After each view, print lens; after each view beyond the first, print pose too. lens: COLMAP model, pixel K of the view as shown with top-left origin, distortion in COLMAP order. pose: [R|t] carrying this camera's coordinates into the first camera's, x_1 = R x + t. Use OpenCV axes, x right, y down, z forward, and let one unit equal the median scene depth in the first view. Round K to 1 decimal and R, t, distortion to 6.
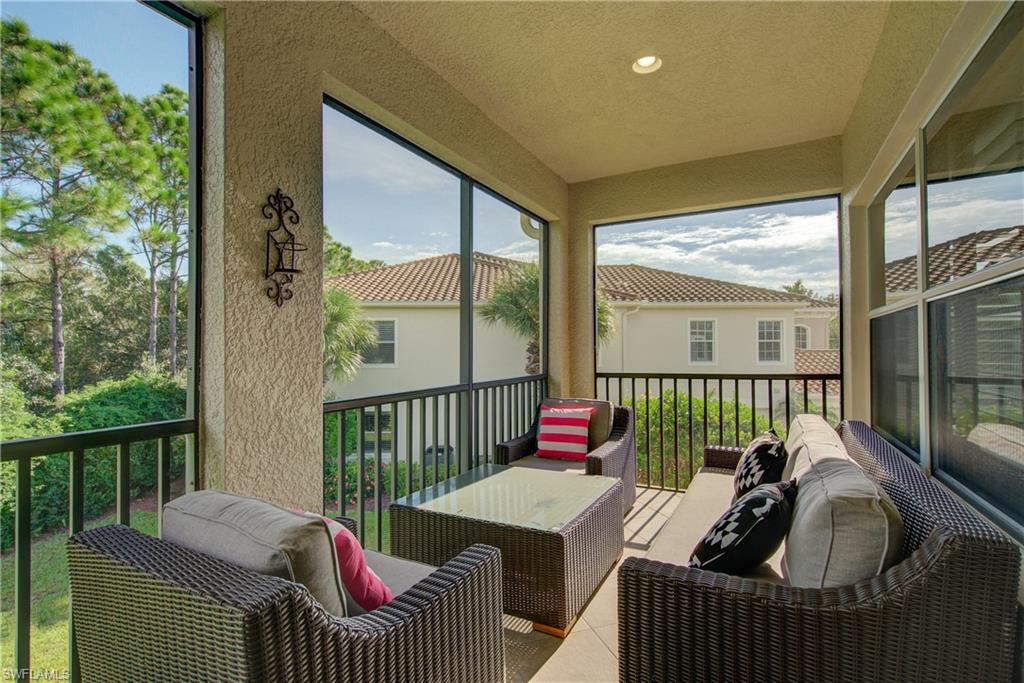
lens RADIAL K [[477.0, 0, 511.7], [0, 477.0, 345.0], [0, 0, 1]] dist [0.006198, -0.002012]
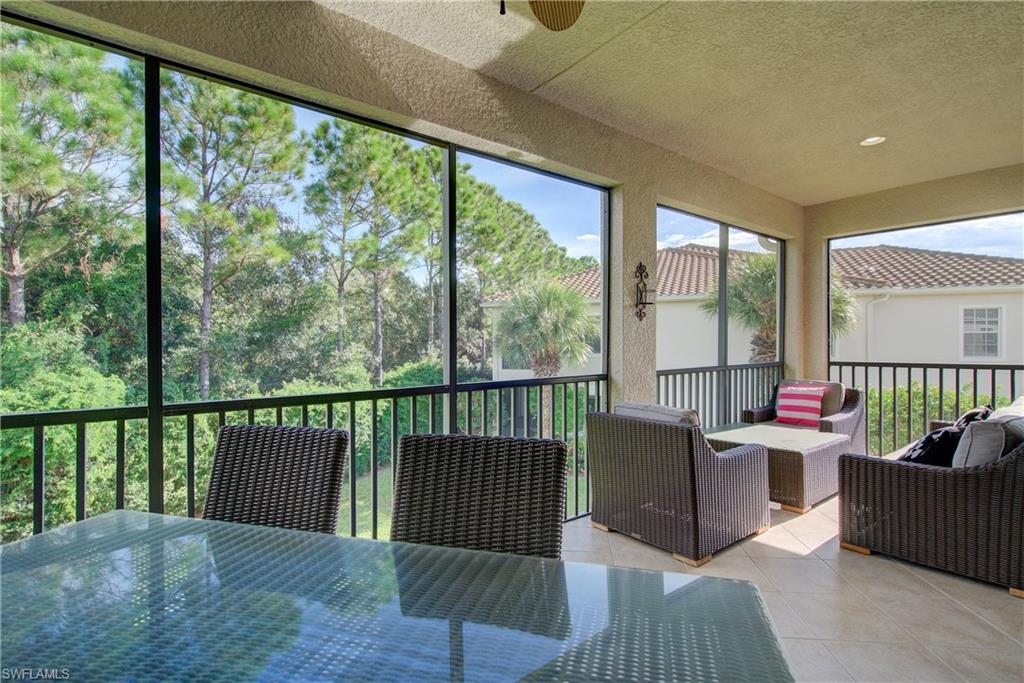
lens RADIAL K [[477.0, 0, 509.3], [0, 477.0, 345.1], [0, 0, 1]] dist [0.006198, -0.002012]
pose [[0.912974, 0.006475, -0.407966, -0.028353], [0.001157, 0.999829, 0.018460, -0.002700], [0.408016, -0.017325, 0.912810, -0.178023]]
